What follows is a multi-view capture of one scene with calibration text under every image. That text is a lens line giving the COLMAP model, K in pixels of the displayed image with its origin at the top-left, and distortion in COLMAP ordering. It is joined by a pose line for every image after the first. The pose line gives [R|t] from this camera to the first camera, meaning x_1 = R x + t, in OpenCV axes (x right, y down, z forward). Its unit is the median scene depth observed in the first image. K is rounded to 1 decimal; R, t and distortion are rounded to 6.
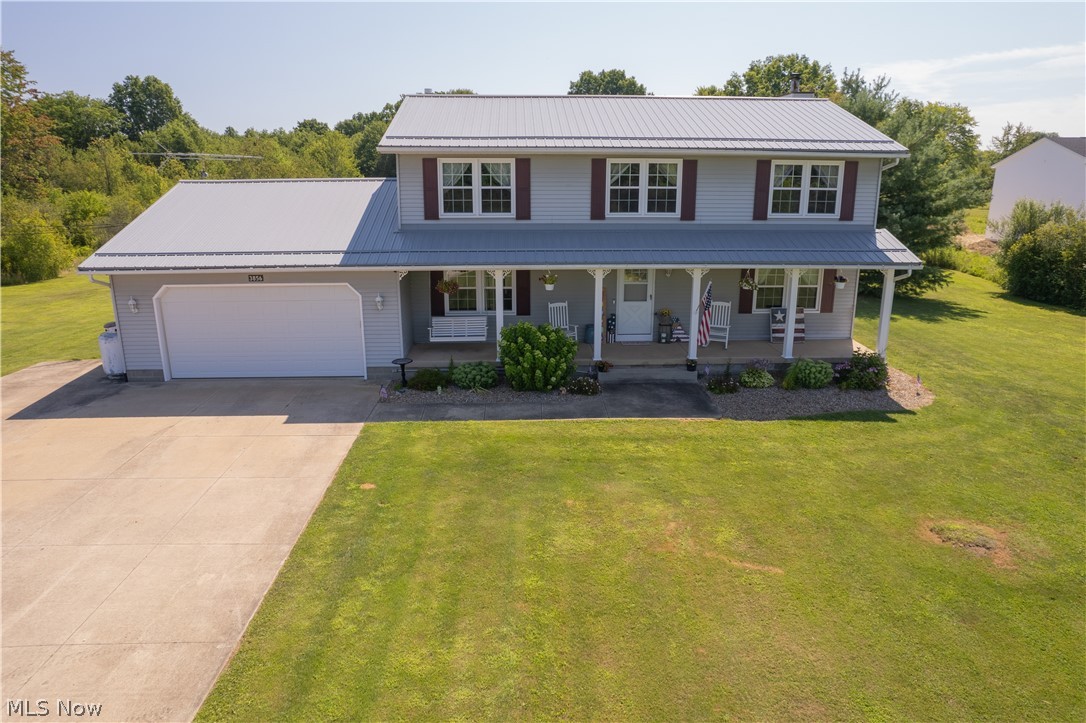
lens RADIAL K [[701.8, 0, 543.0], [0, 701.8, 361.5], [0, 0, 1]] dist [-0.085172, 0.076287]
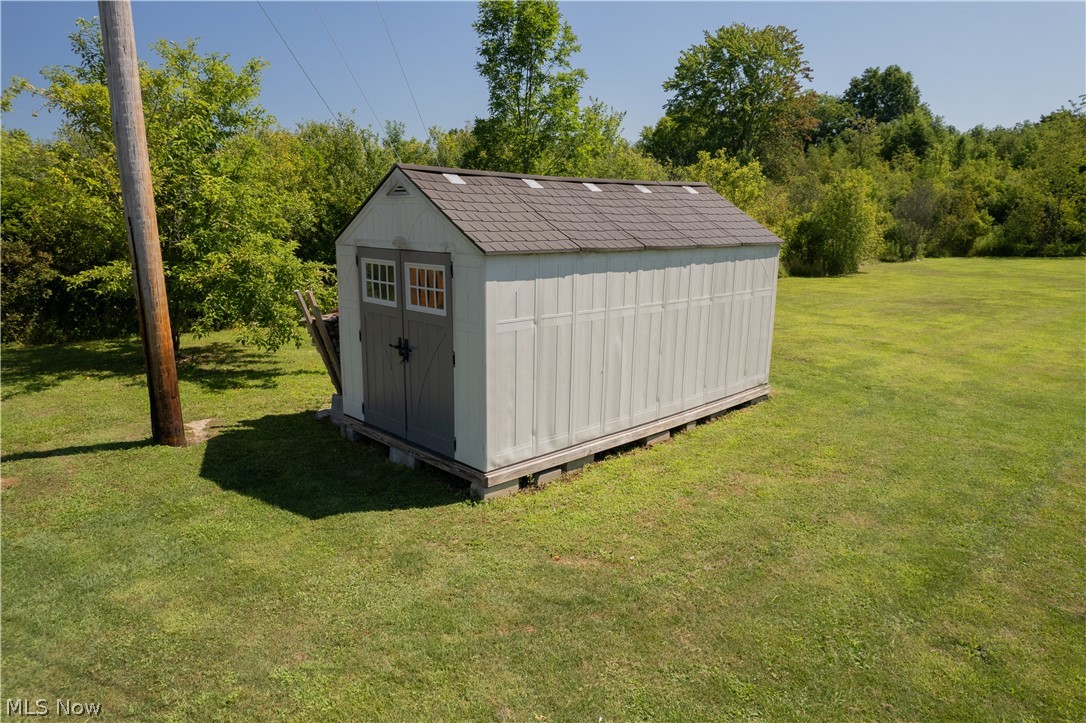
lens RADIAL K [[701.8, 0, 543.0], [0, 701.8, 361.5], [0, 0, 1]] dist [-0.085172, 0.076287]
pose [[0.638457, 0.176280, -0.749198, -0.123916], [-0.193408, 0.978929, 0.065515, -0.006473], [0.744960, 0.103072, 0.659098, 0.105864]]
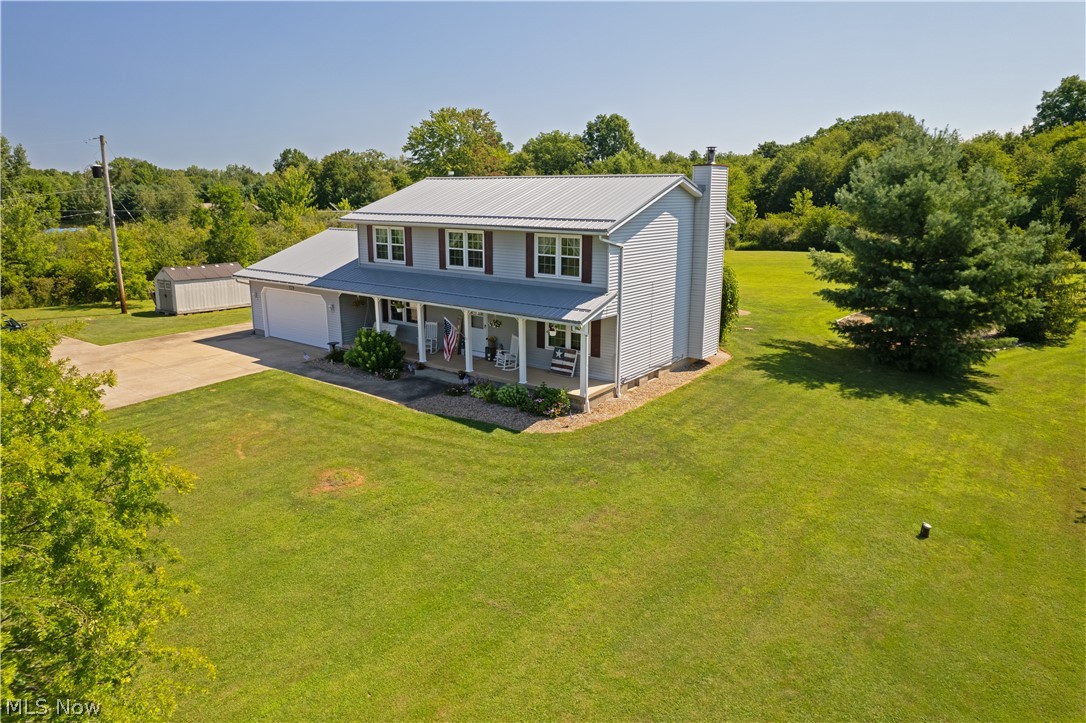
lens RADIAL K [[701.8, 0, 543.0], [0, 701.8, 361.5], [0, 0, 1]] dist [-0.085172, 0.076287]
pose [[0.770779, 0.144170, -0.620577, 0.152086], [-0.156776, 0.987029, 0.034581, -0.010102], [0.617512, 0.070638, 0.783383, -0.001603]]
